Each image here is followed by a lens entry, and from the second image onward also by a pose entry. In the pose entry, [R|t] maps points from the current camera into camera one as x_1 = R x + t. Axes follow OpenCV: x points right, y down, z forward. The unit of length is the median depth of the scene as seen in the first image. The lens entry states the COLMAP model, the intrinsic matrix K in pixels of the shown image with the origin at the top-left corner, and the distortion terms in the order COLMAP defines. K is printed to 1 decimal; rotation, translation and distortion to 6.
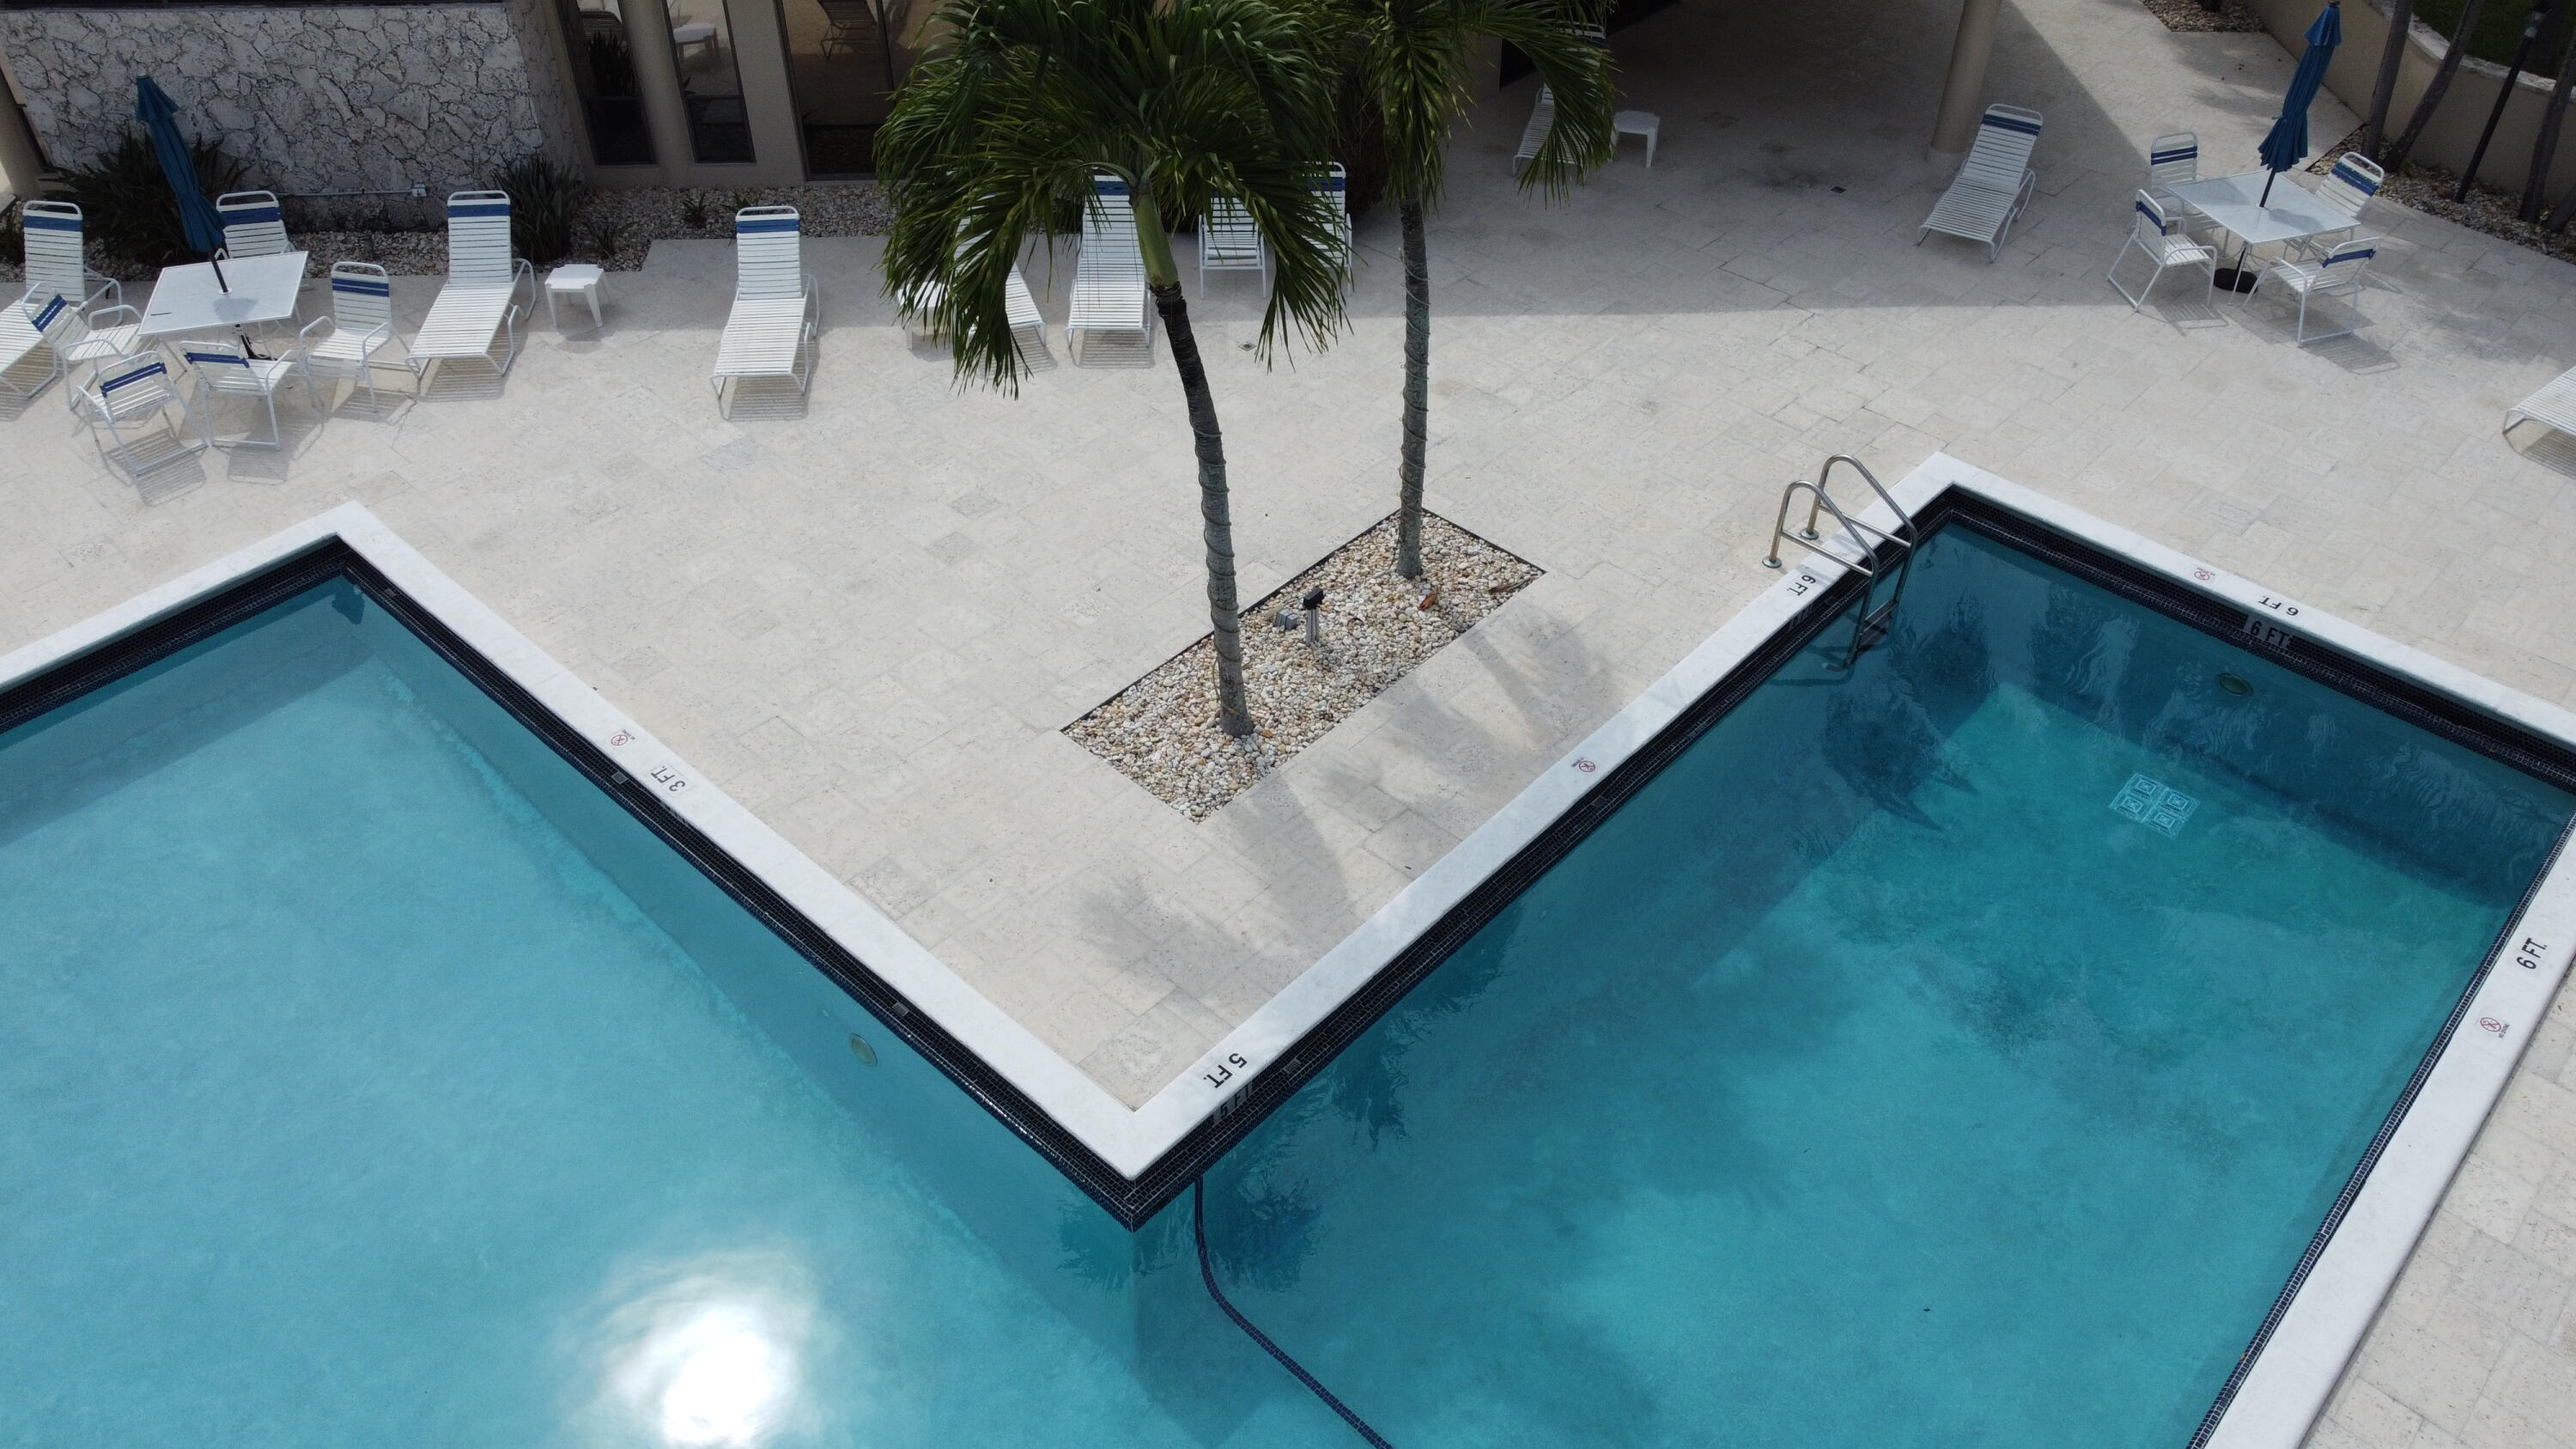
lens RADIAL K [[1960.0, 0, 1287.0], [0, 1960.0, 717.8], [0, 0, 1]] dist [-0.000536, -0.005054]
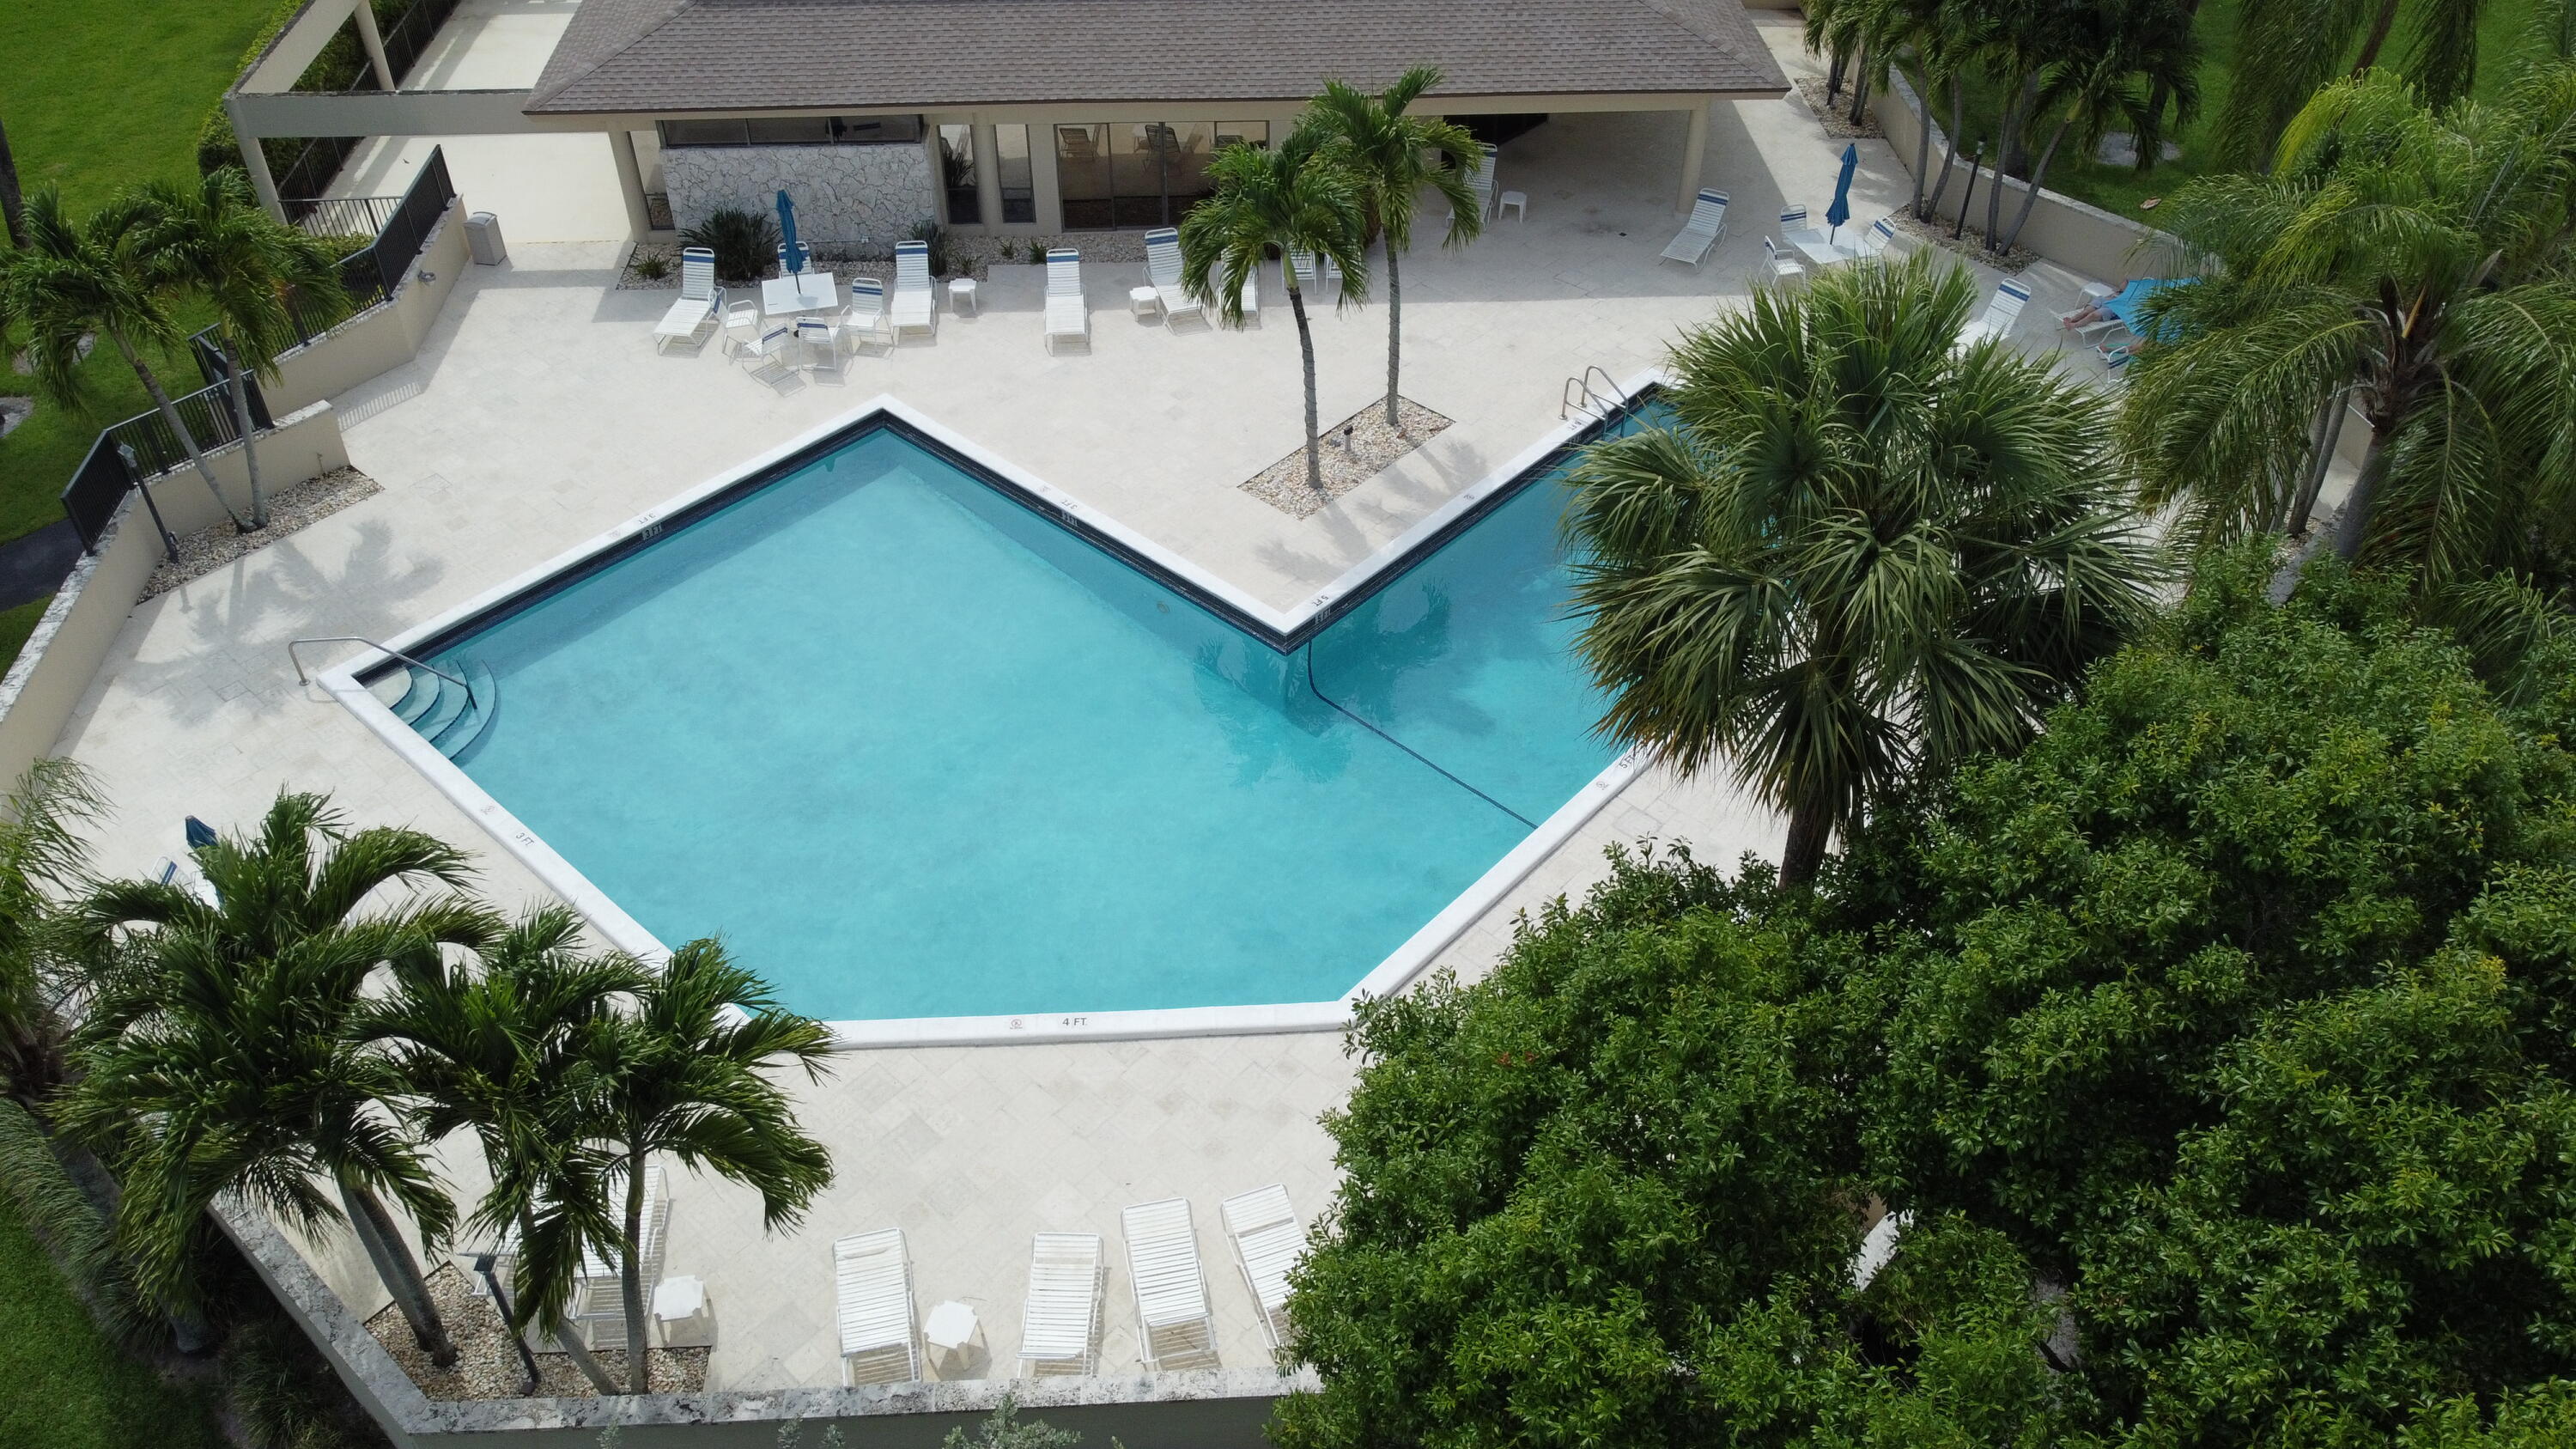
lens RADIAL K [[1960.0, 0, 1292.3], [0, 1960.0, 712.4], [0, 0, 1]] dist [-0.000536, -0.005054]
pose [[0.999897, -0.007670, 0.012149, -0.070331], [0.007721, 0.999961, -0.004176, 0.235498], [-0.012117, 0.004269, 0.999917, -1.063984]]
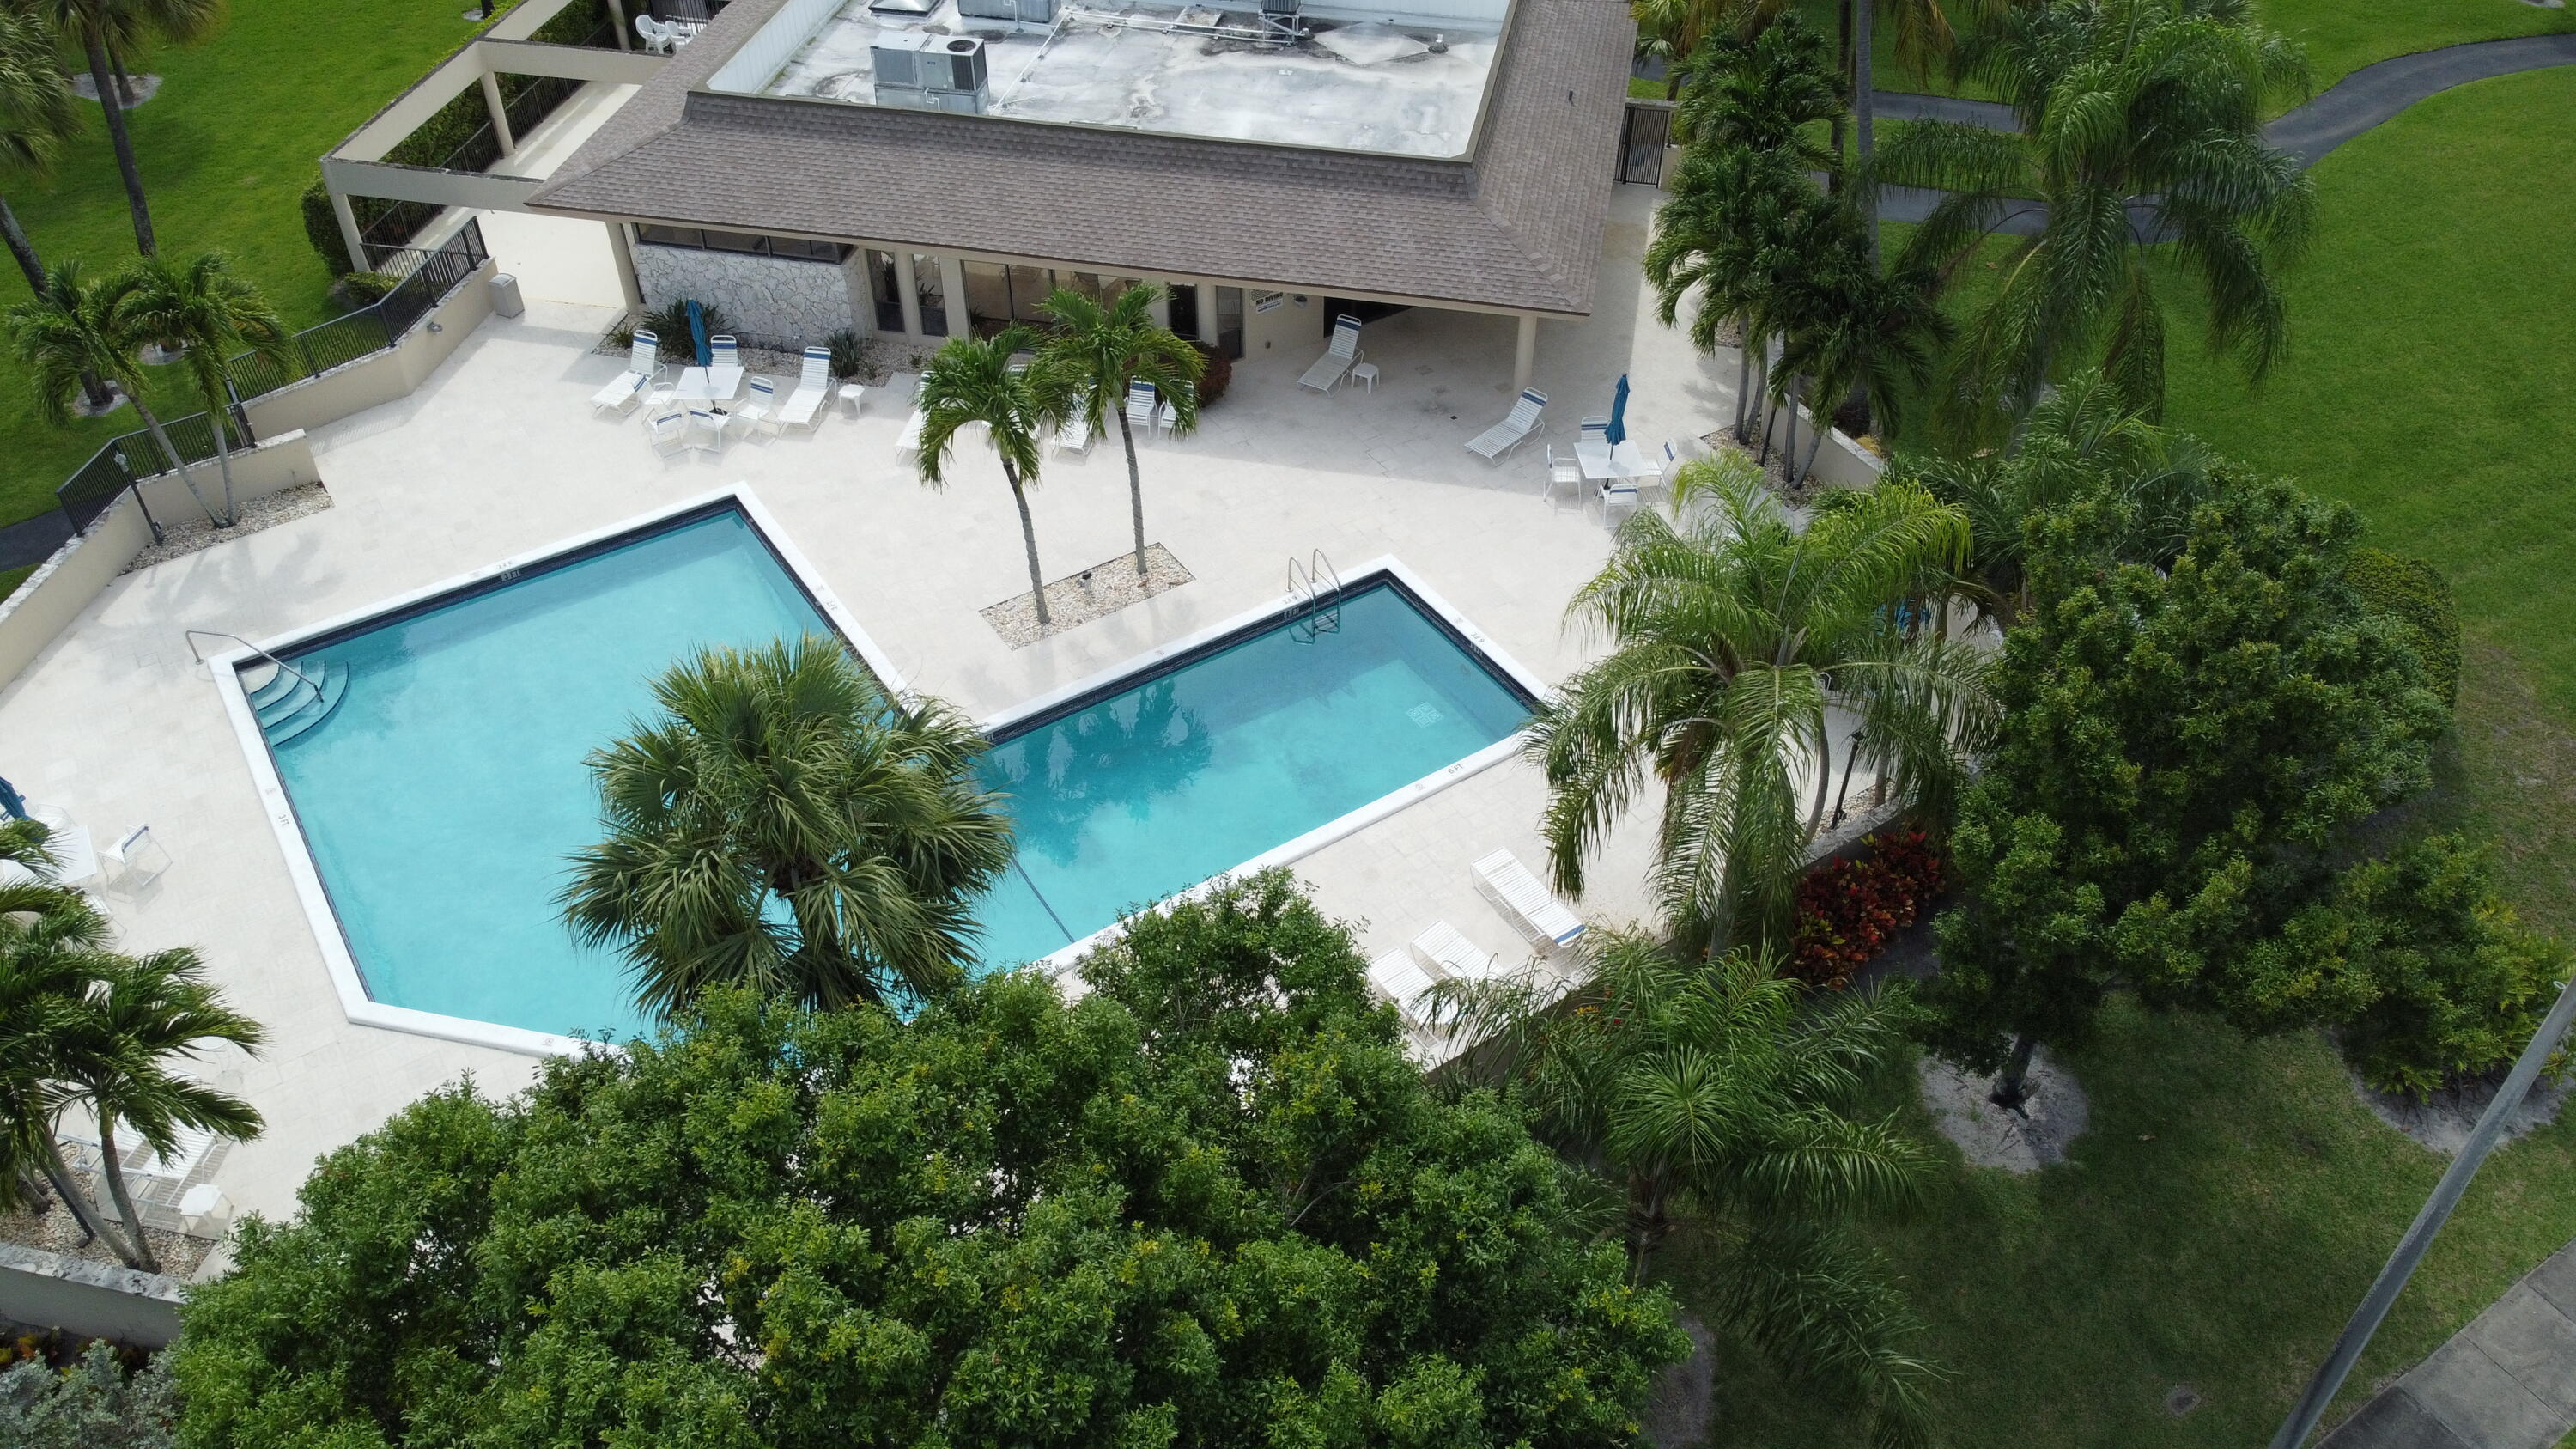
lens RADIAL K [[1960.0, 0, 1292.2], [0, 1960.0, 714.9], [0, 0, 1]] dist [-0.000536, -0.005054]
pose [[0.971736, 0.158424, -0.175015, 0.660965], [-0.156665, 0.987362, 0.023909, 0.012925], [0.176591, 0.004185, 0.984275, -1.281627]]
